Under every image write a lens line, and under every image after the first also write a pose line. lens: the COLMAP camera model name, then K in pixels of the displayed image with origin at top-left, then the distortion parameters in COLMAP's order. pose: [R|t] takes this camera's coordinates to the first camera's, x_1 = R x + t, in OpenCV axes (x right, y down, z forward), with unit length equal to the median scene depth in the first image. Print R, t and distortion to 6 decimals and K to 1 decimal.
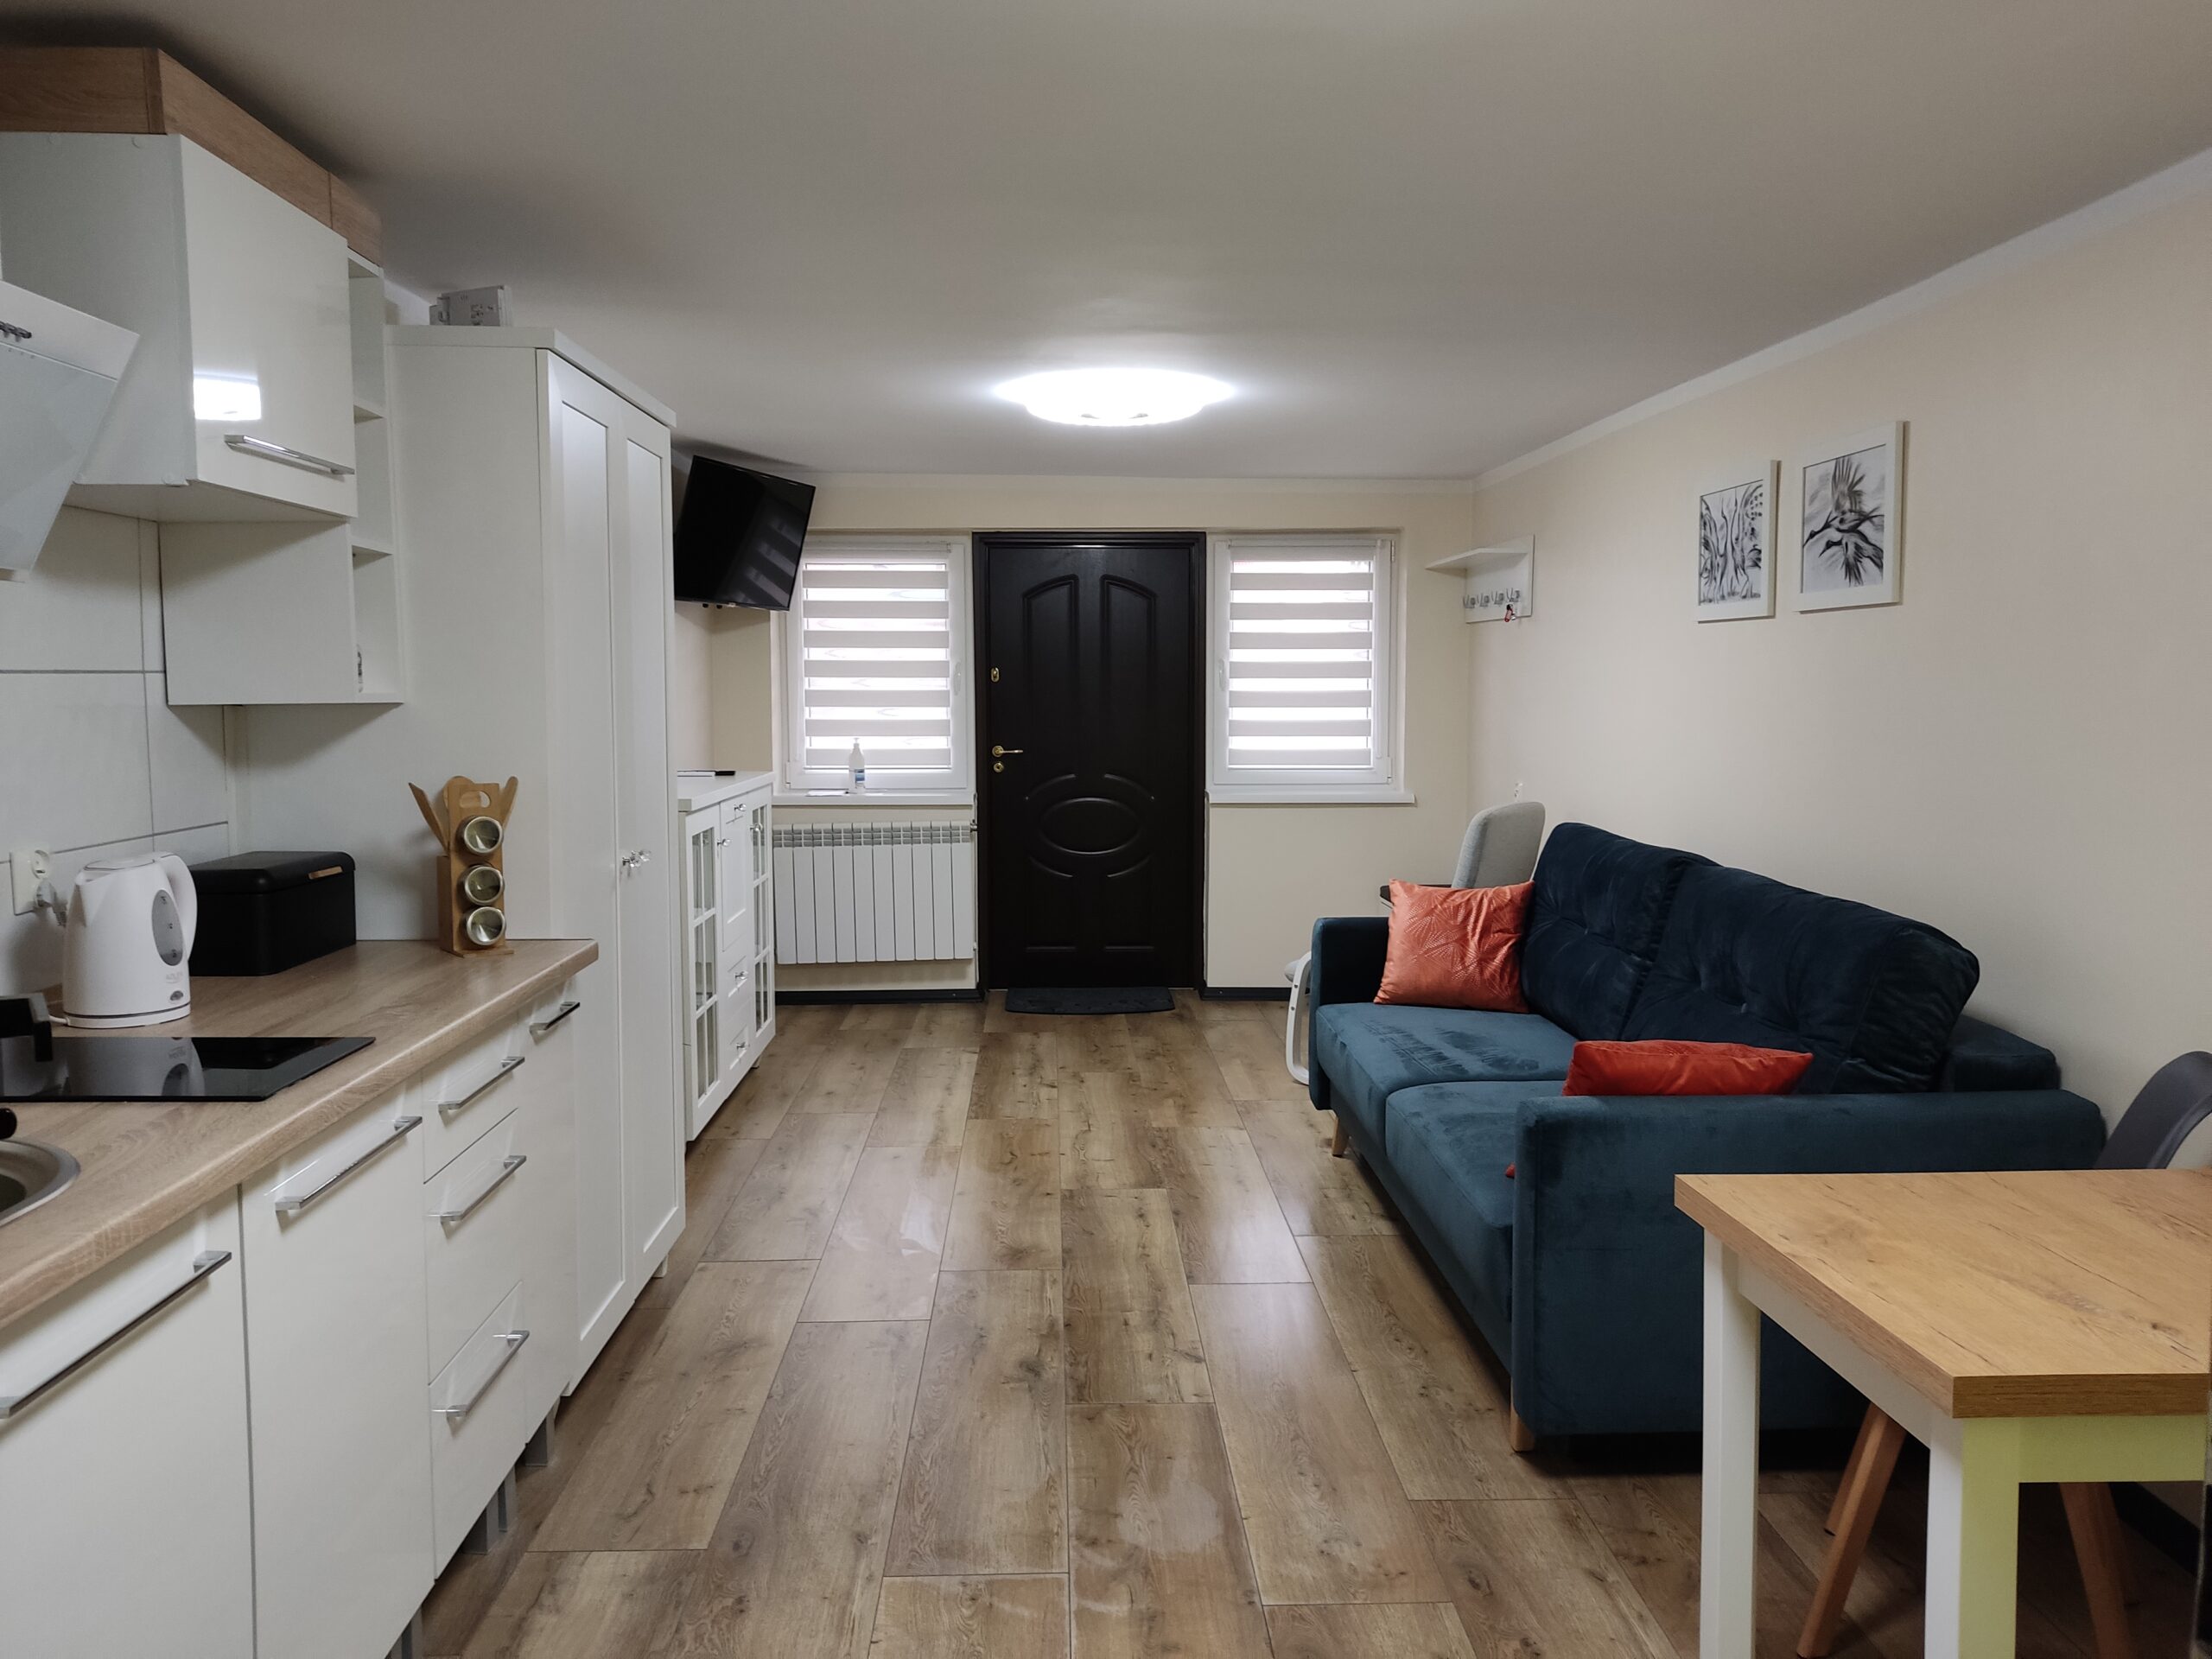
lens RADIAL K [[1660.9, 0, 1106.8], [0, 1660.9, 819.3], [0, 0, 1]] dist [0.027149, -0.002075]
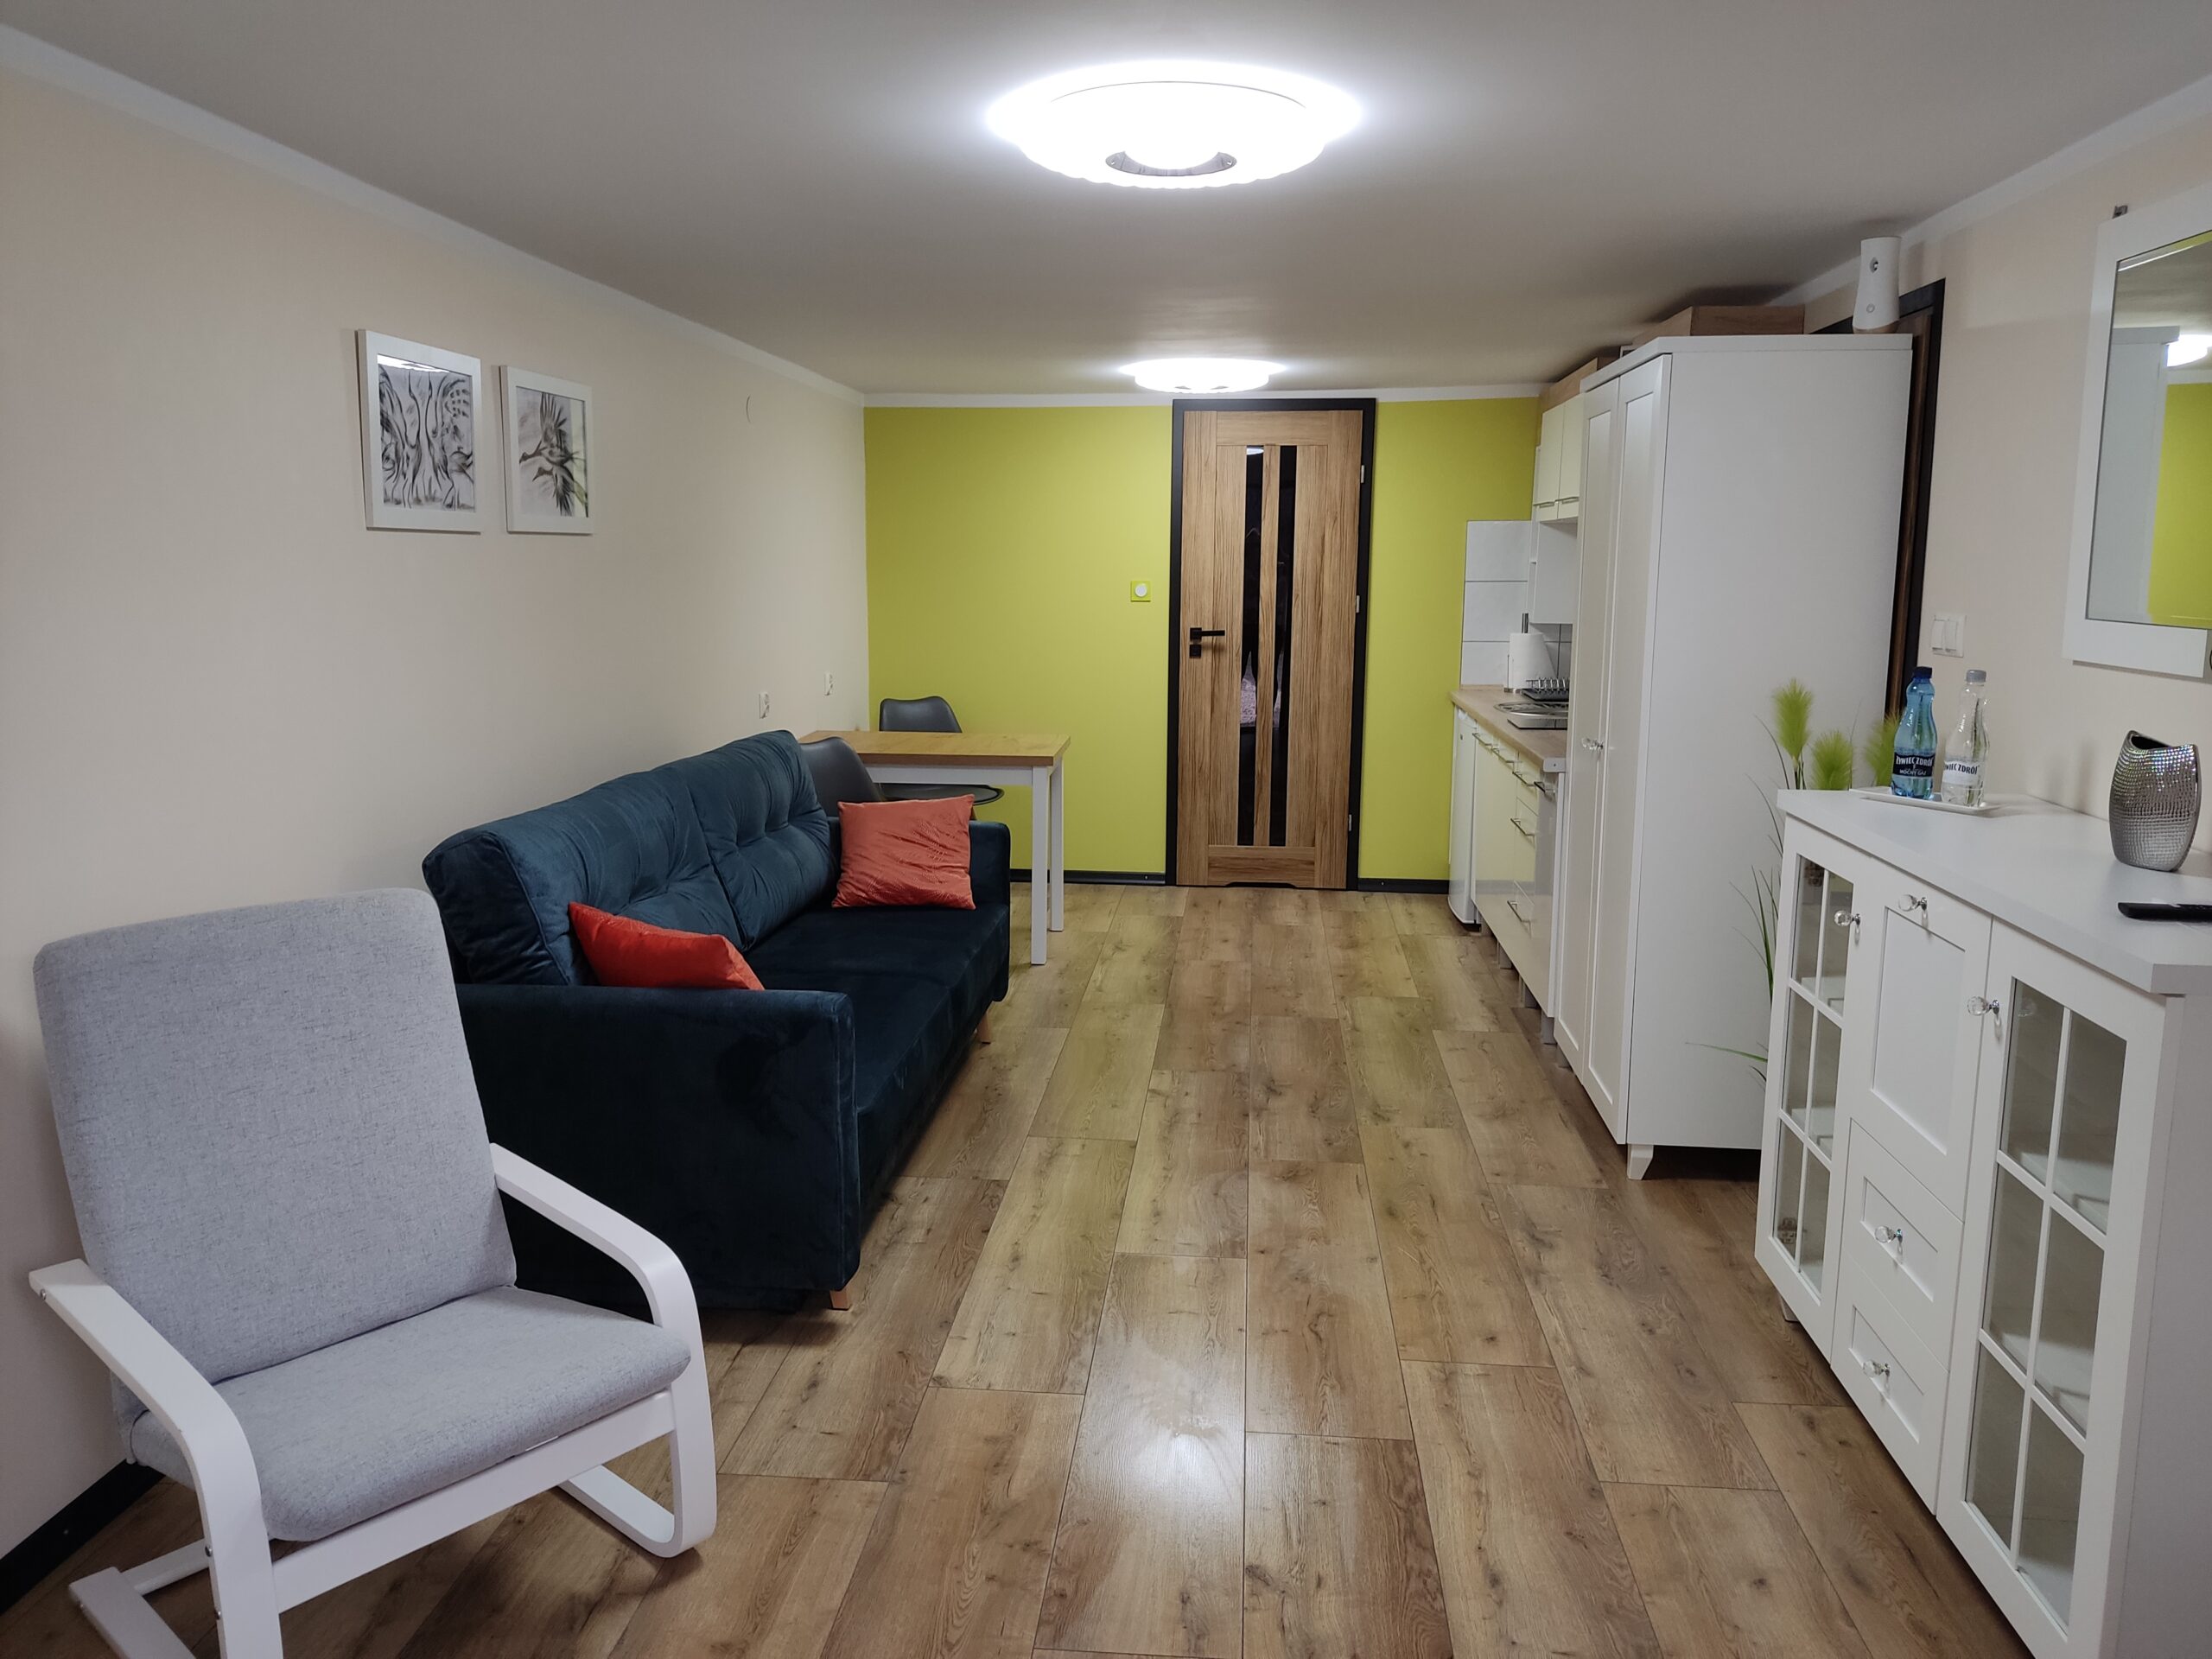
lens RADIAL K [[1660.9, 0, 1108.5], [0, 1660.9, 833.6], [0, 0, 1]] dist [0.027149, -0.002075]
pose [[-0.992326, -0.025511, 0.120992, -0.063327], [0.005256, 0.968900, 0.247397, -0.203510], [-0.123541, 0.246135, -0.961330, 2.052295]]
